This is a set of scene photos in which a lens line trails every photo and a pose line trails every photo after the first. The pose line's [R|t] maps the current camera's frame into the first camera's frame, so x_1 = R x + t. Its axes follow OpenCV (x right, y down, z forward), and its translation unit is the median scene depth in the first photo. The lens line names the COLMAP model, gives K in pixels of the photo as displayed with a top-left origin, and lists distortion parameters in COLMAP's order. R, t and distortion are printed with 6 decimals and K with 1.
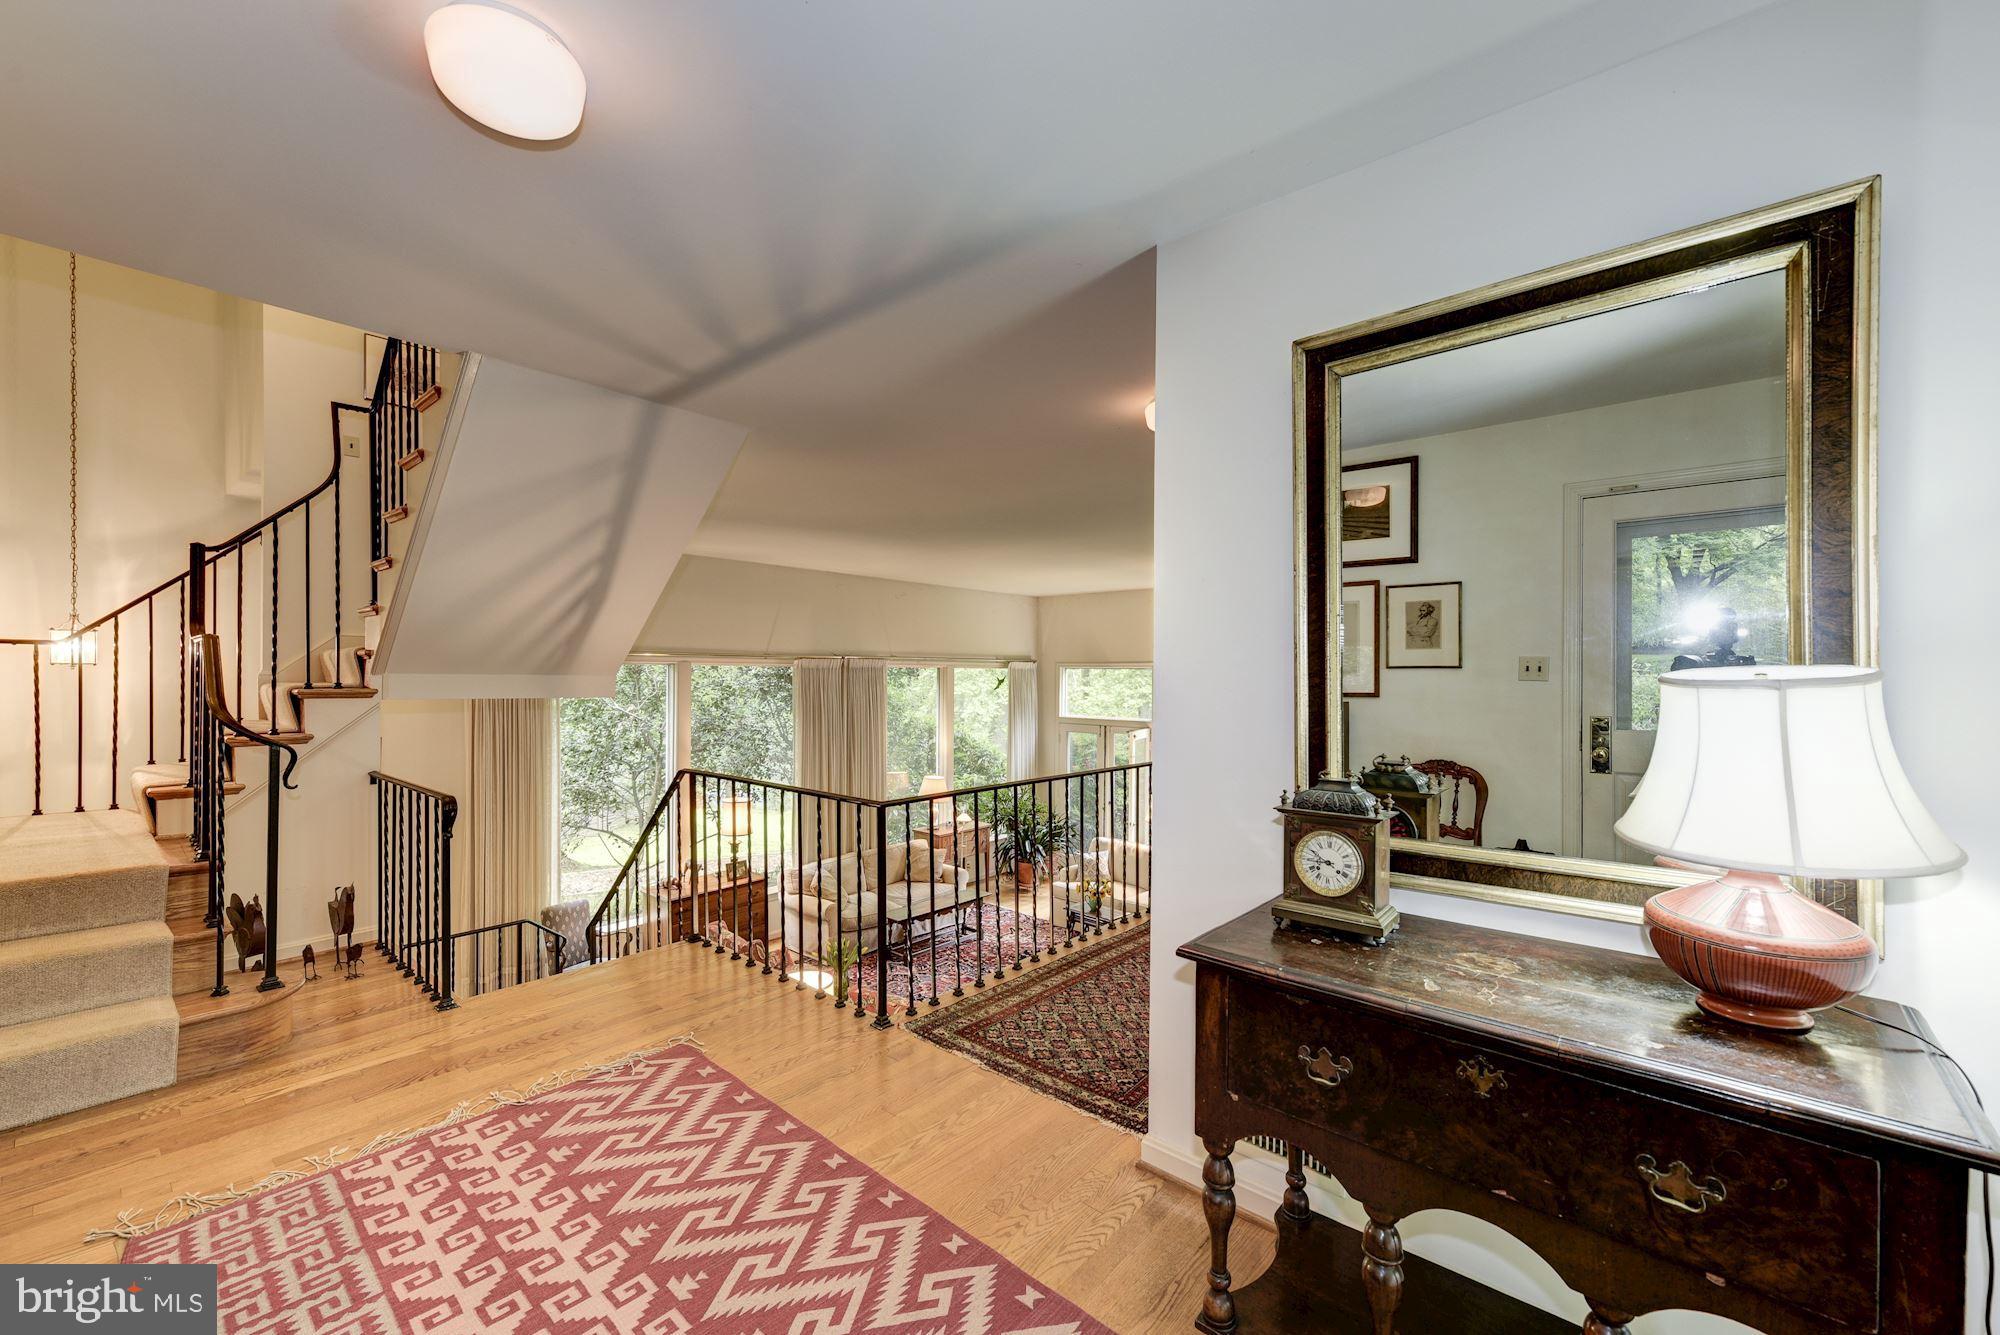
lens RADIAL K [[791.2, 0, 1000.0], [0, 791.2, 667.5], [0, 0, 1]] dist [0.001115, -0.000125]
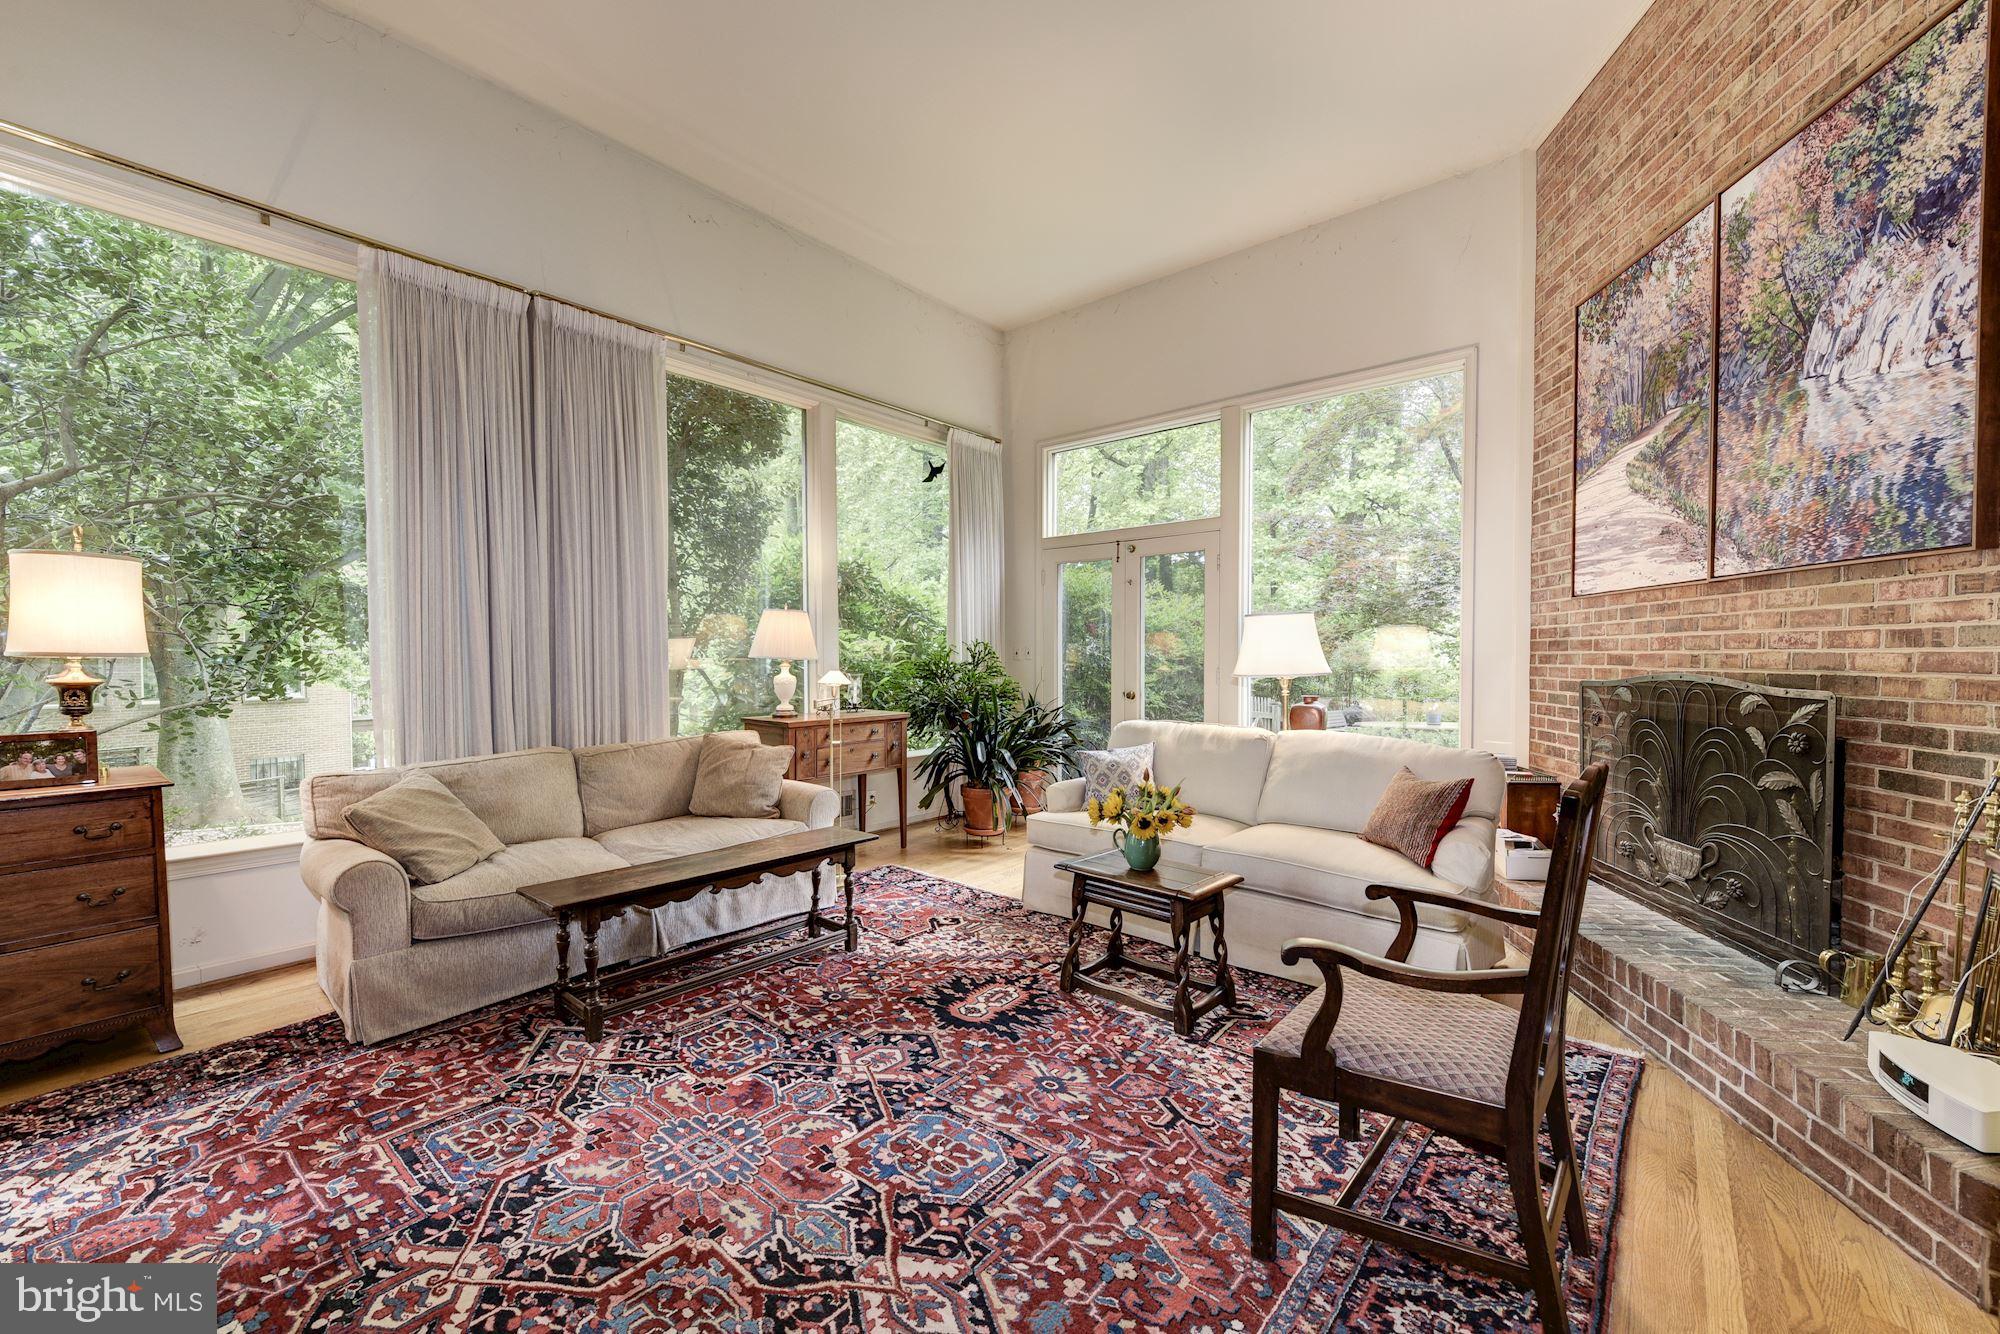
lens RADIAL K [[791.2, 0, 1000.0], [0, 791.2, 667.0], [0, 0, 1]] dist [0.001115, -0.000125]
pose [[0.999713, -0.010608, 0.021477, 0.037299], [0.010184, 0.999753, 0.019771, 0.163580], [-0.021681, -0.019546, 0.999574, 0.507098]]
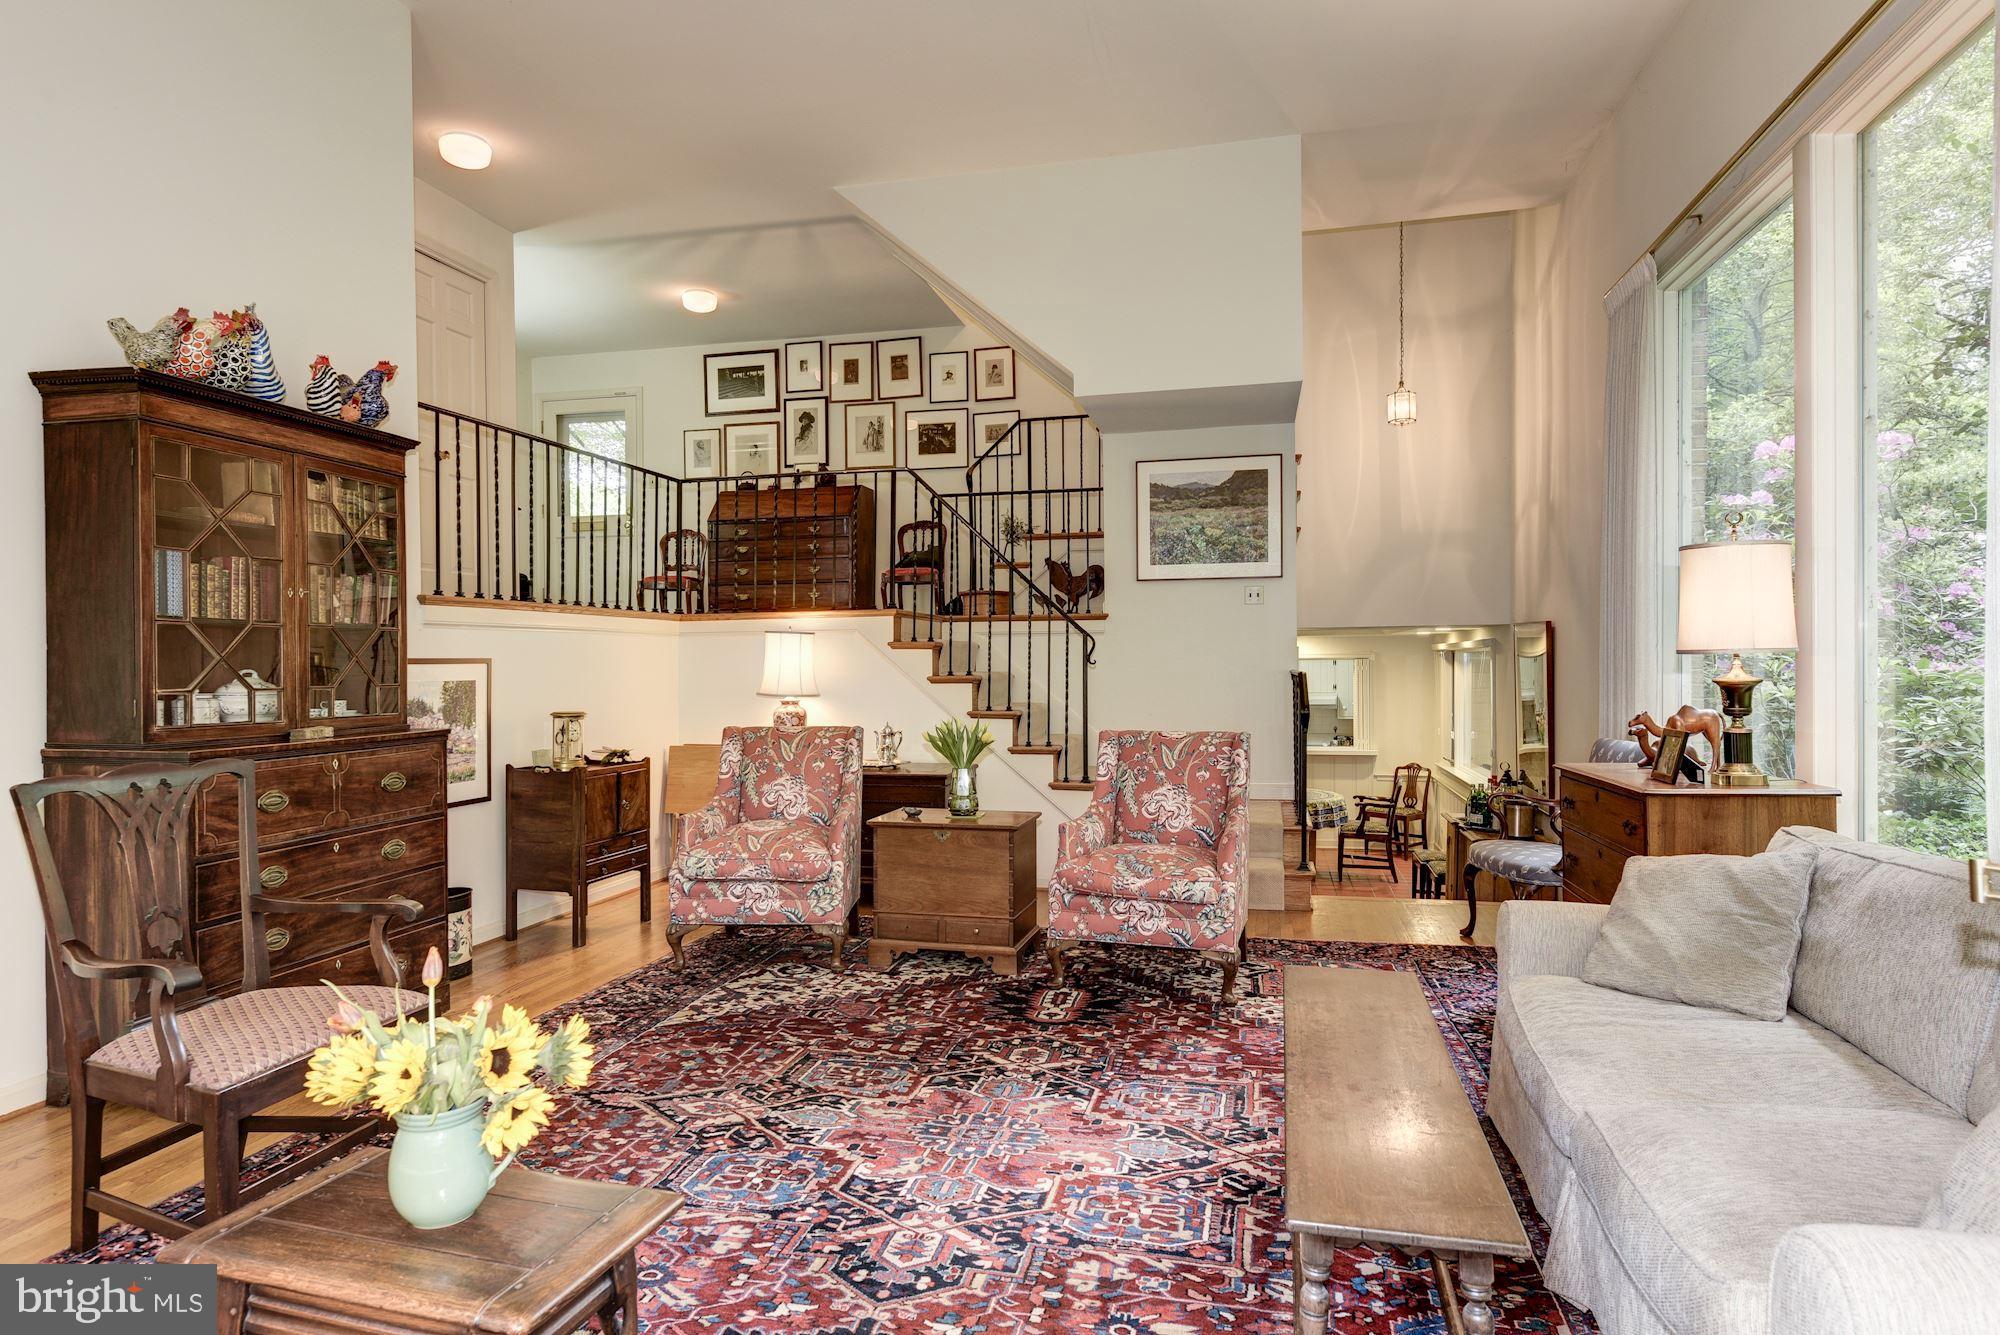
lens RADIAL K [[1116.8, 0, 1000.0], [0, 1116.8, 667.5], [0, 0, 1]] dist [-0.002148, -0.000225]
pose [[-0.883551, 0.000533, -0.468335, 0.100006], [0.003392, 0.999980, -0.005260, 0.167278], [0.468323, -0.006236, -0.883535, 0.977493]]
